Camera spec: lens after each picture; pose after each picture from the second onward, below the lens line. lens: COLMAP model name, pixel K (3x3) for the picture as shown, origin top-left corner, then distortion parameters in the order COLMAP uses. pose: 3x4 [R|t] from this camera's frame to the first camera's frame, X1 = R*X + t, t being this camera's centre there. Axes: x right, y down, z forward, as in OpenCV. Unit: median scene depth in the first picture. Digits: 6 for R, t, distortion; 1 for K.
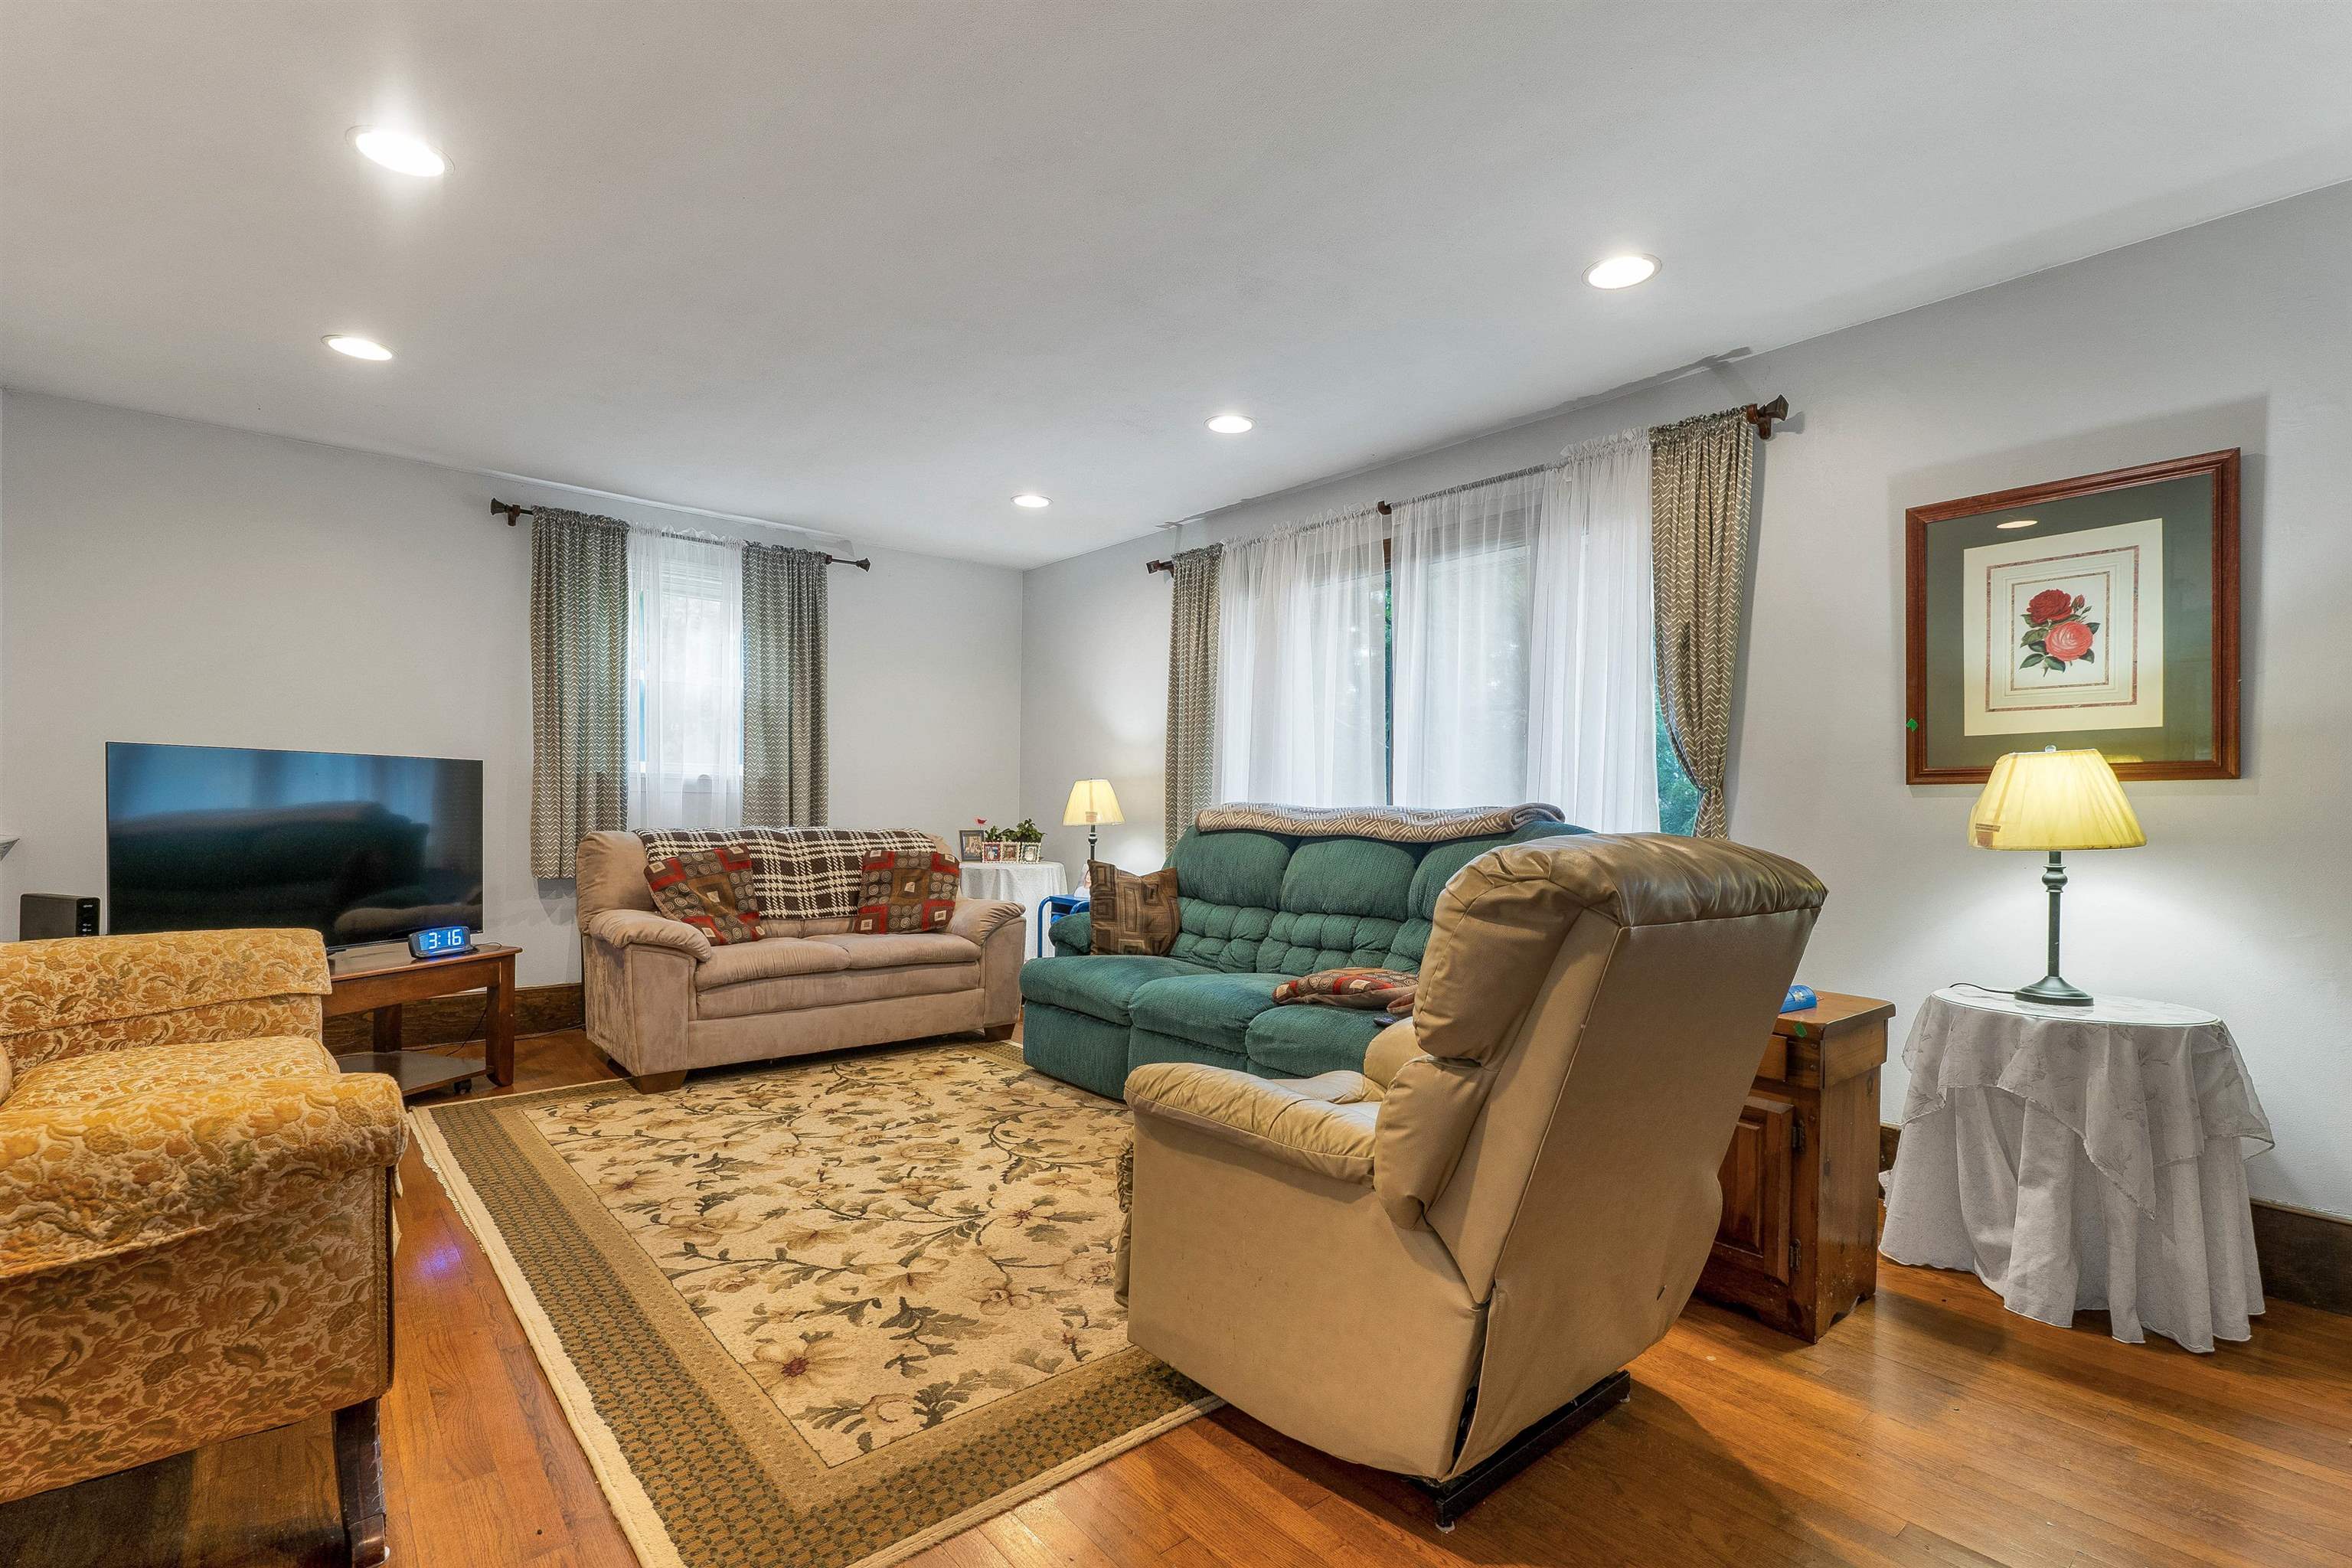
lens RADIAL K [[1083.3, 0, 1175.6], [0, 1083.3, 814.0], [0, 0, 1]] dist [-0.001204, -0.000760]
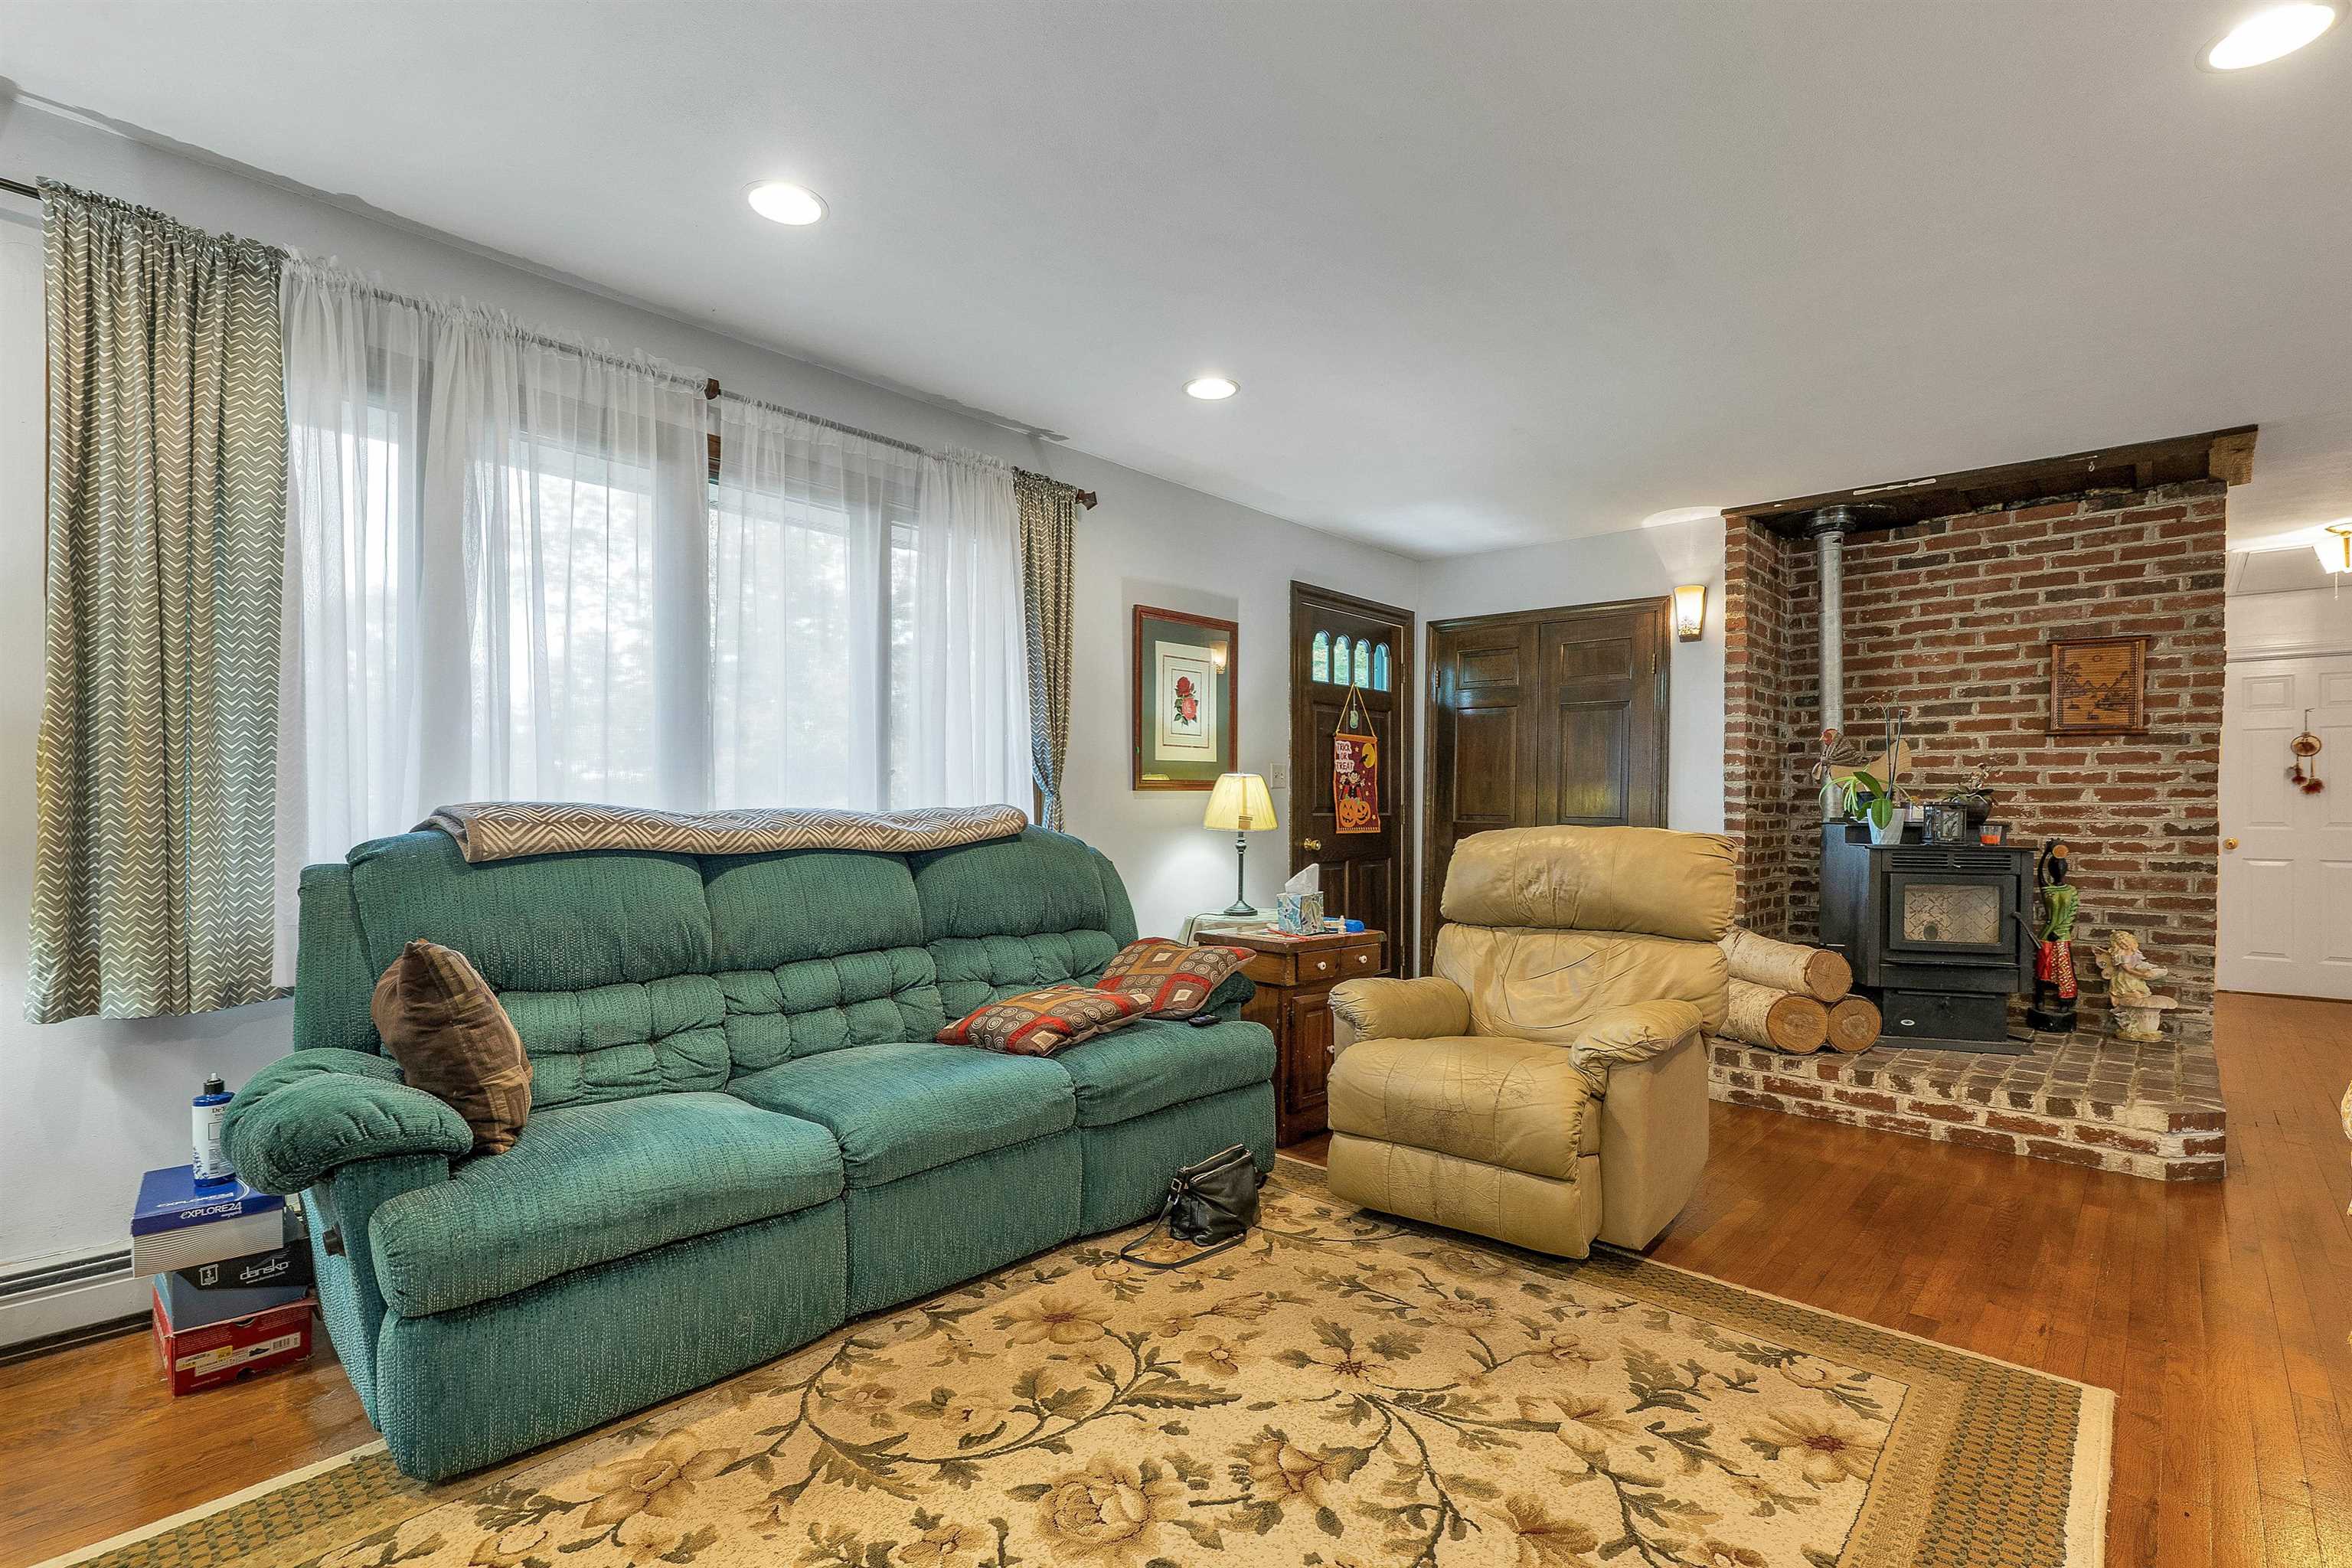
lens RADIAL K [[1083.3, 0, 1175.6], [0, 1083.3, 814.0], [0, 0, 1]] dist [-0.001204, -0.000760]
pose [[-0.128082, -0.019994, 0.991562, -0.923063], [0.001496, 0.999792, 0.020353, -0.028931], [-0.991763, 0.004090, -0.128025, 1.304131]]
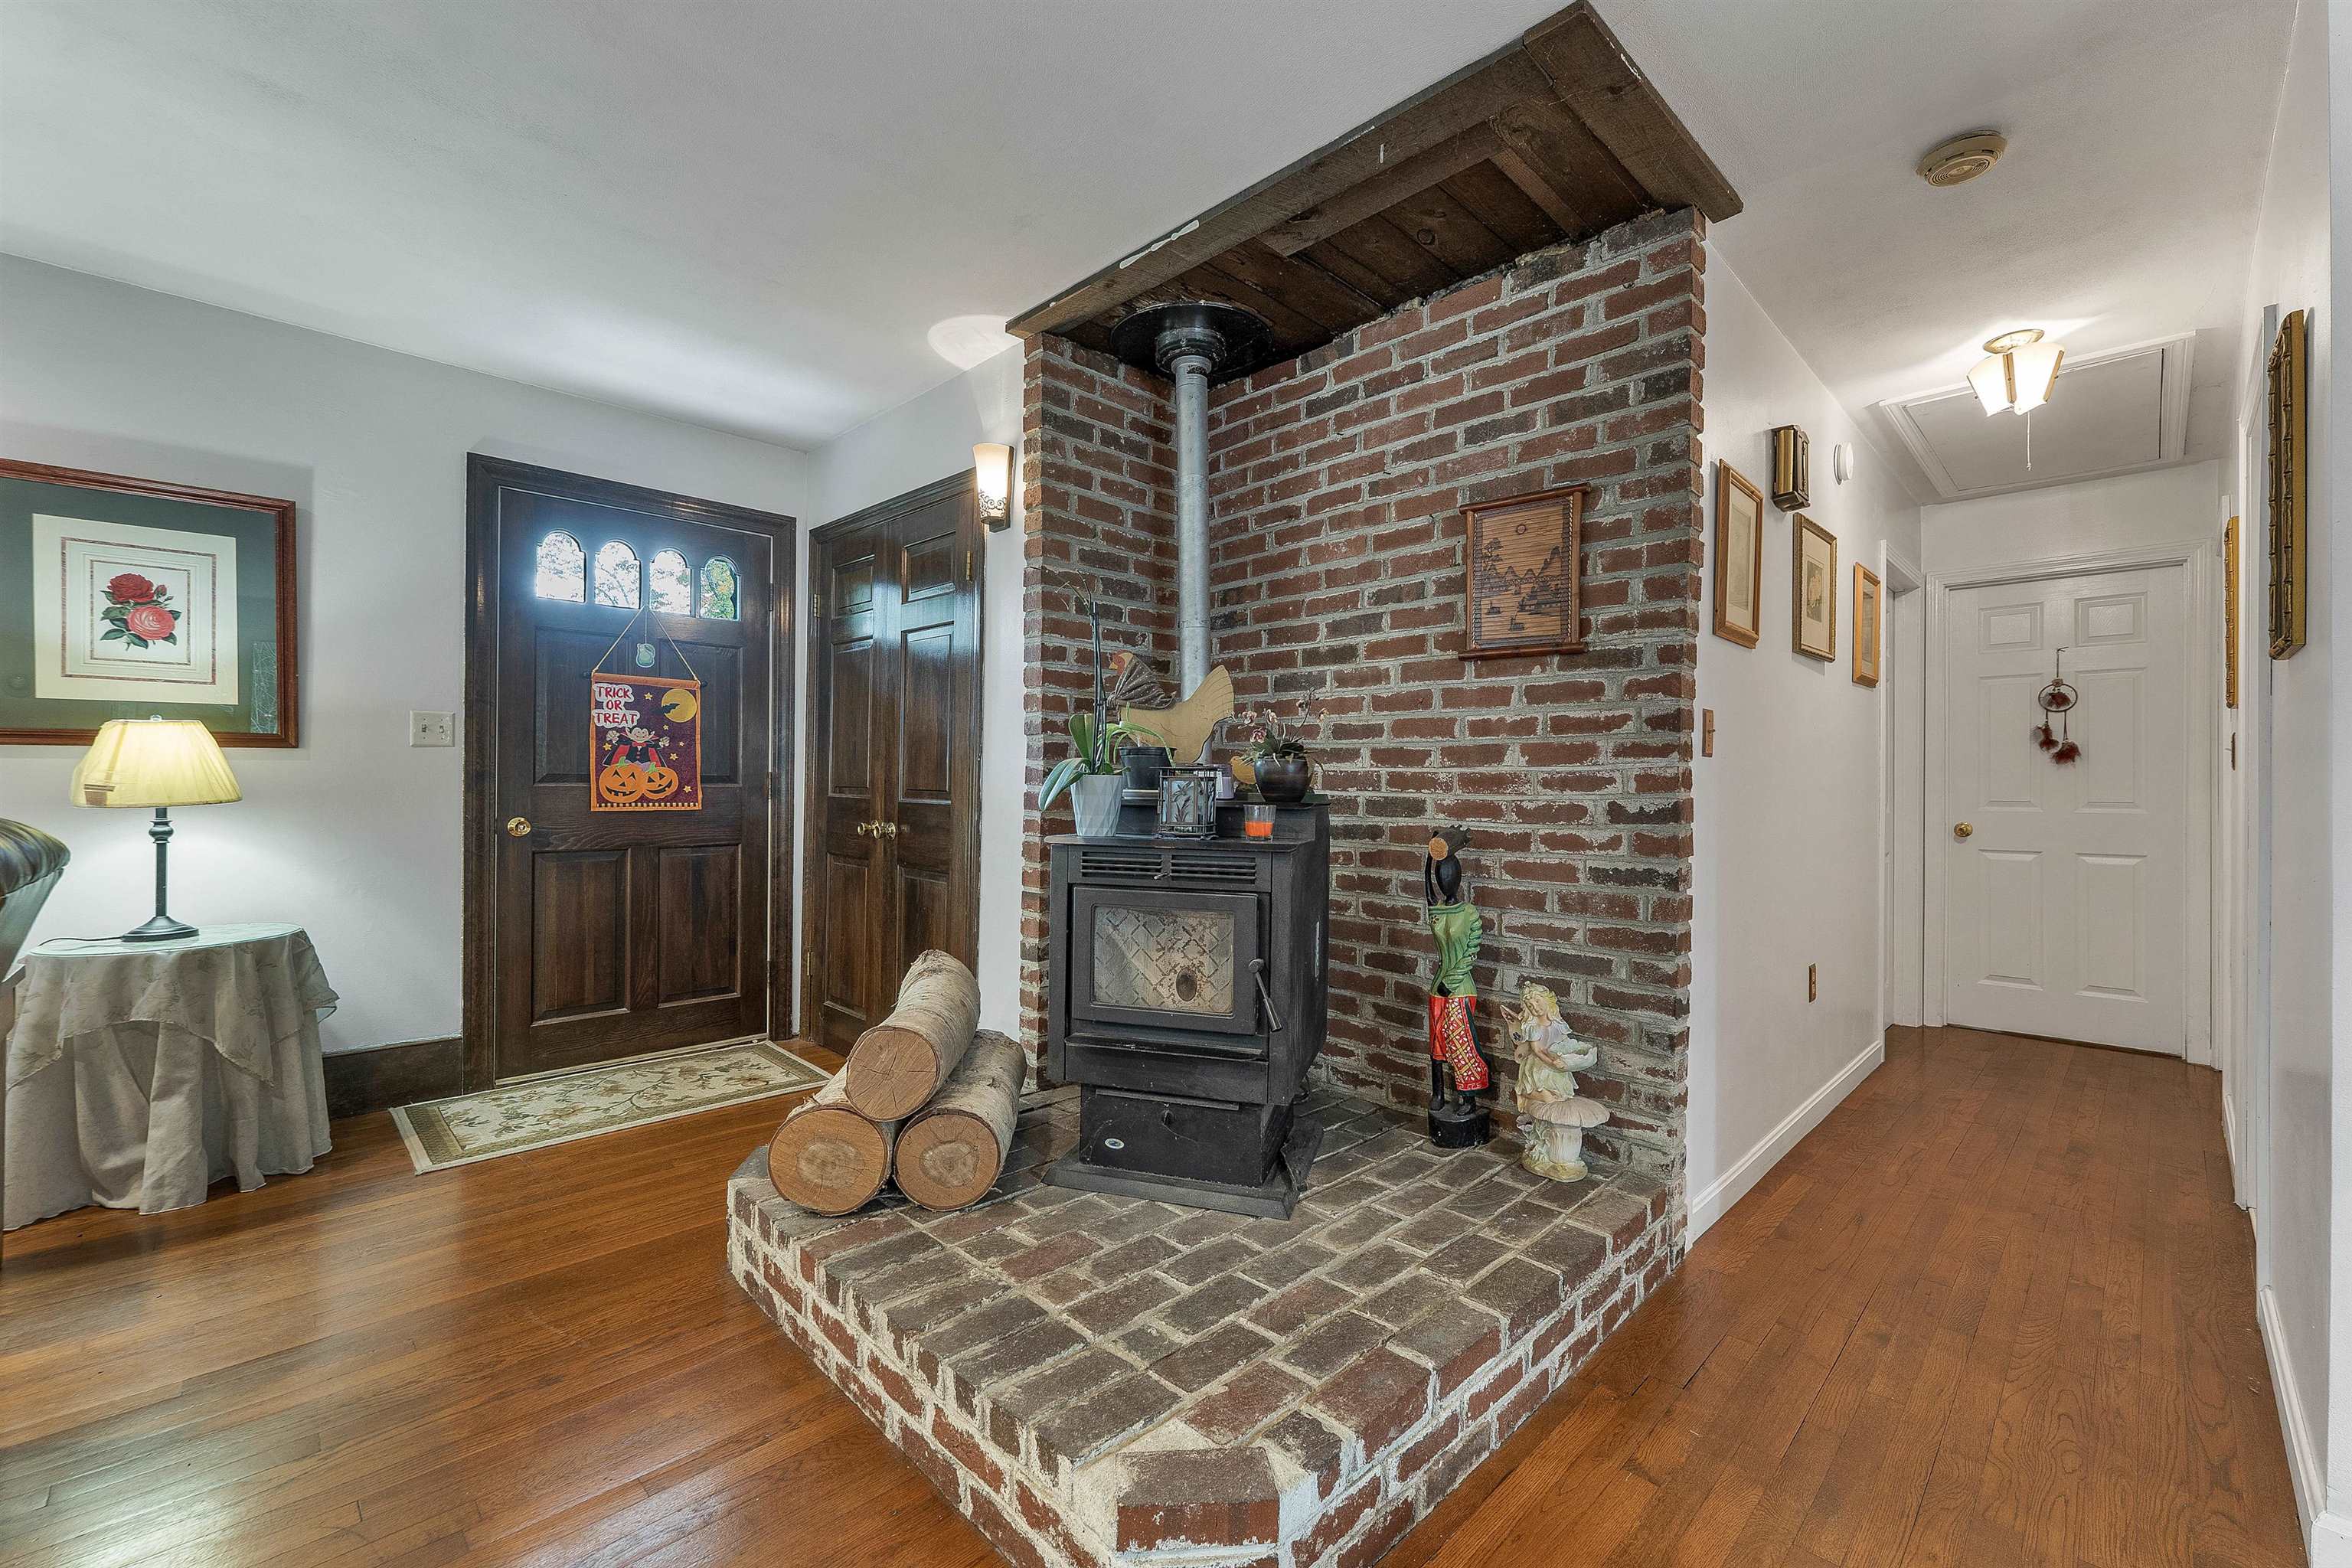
lens RADIAL K [[965.9, 0, 1176.0], [0, 965.9, 784.0], [0, 0, 1]] dist [0.000408, -0.000430]
pose [[-0.080953, -0.013628, 0.996625, -0.290162], [-0.001141, 0.999907, 0.013580, -0.005464], [-0.996717, -0.000038, -0.080961, 0.008503]]
